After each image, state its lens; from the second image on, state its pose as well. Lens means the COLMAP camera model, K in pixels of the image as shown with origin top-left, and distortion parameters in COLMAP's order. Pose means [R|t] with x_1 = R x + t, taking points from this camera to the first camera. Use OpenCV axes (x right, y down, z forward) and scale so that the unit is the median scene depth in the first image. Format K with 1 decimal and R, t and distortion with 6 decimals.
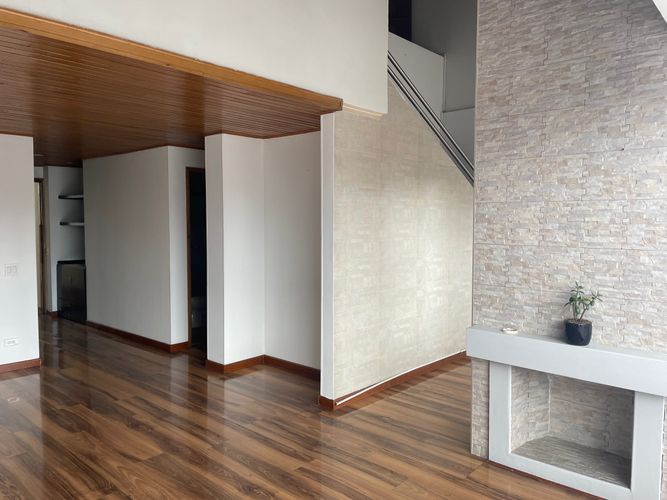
lens RADIAL K [[505.9, 0, 330.2], [0, 505.9, 247.6], [0, 0, 1]] dist [0.089792, -0.114750]
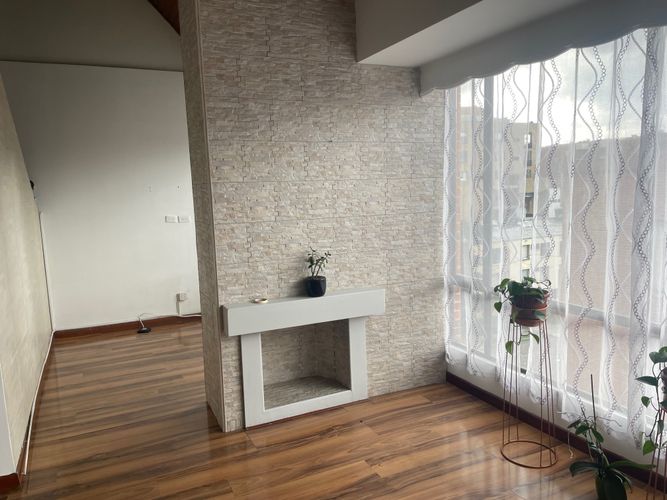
lens RADIAL K [[505.9, 0, 334.7], [0, 505.9, 254.4], [0, 0, 1]] dist [0.089792, -0.114750]
pose [[0.372684, -0.135061, 0.918077, -0.582349], [0.084206, 0.990192, 0.111488, -0.043815], [-0.924130, 0.035758, 0.380402, 0.453565]]
